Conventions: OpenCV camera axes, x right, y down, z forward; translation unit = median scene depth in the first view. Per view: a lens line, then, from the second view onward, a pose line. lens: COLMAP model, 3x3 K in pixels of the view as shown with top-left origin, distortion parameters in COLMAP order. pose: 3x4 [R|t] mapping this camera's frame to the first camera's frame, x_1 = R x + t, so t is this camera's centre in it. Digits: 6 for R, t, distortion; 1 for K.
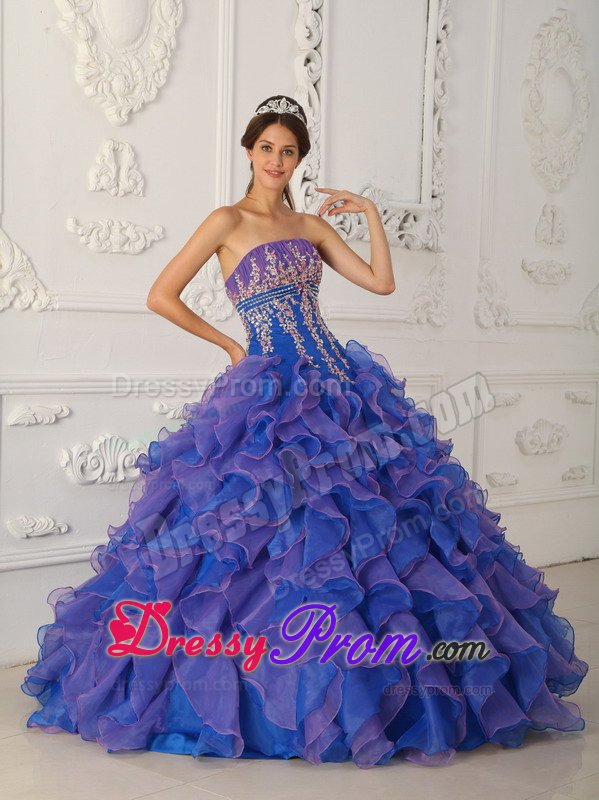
lens RADIAL K [[1334.7, 0, 369.9], [0, 1334.7, 405.3], [0, 0, 1]] dist [0.062104, -0.018950]
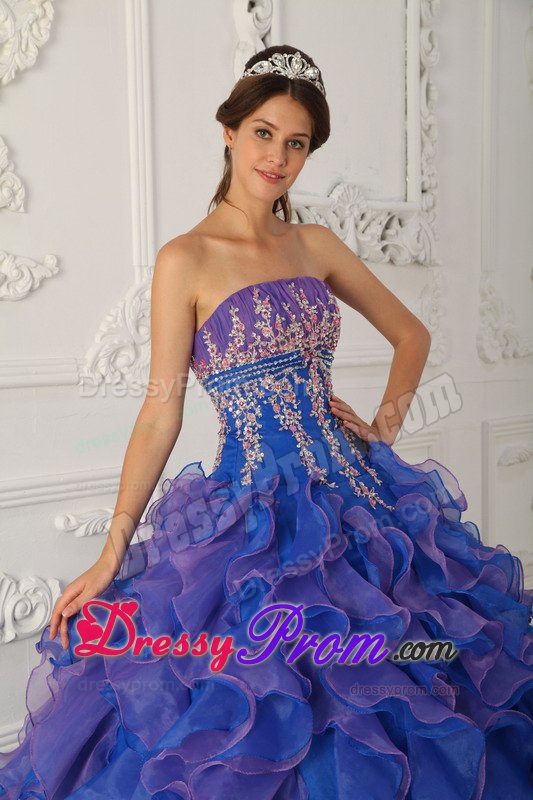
lens RADIAL K [[1321.8, 0, 288.4], [0, 1321.8, 386.1], [0, 0, 1]] dist [0.175335, -0.035713]
pose [[0.998547, -0.048328, 0.023838, -0.056822], [0.048461, 0.998812, -0.005033, -0.058260], [-0.023566, 0.006181, 0.999703, 0.324092]]
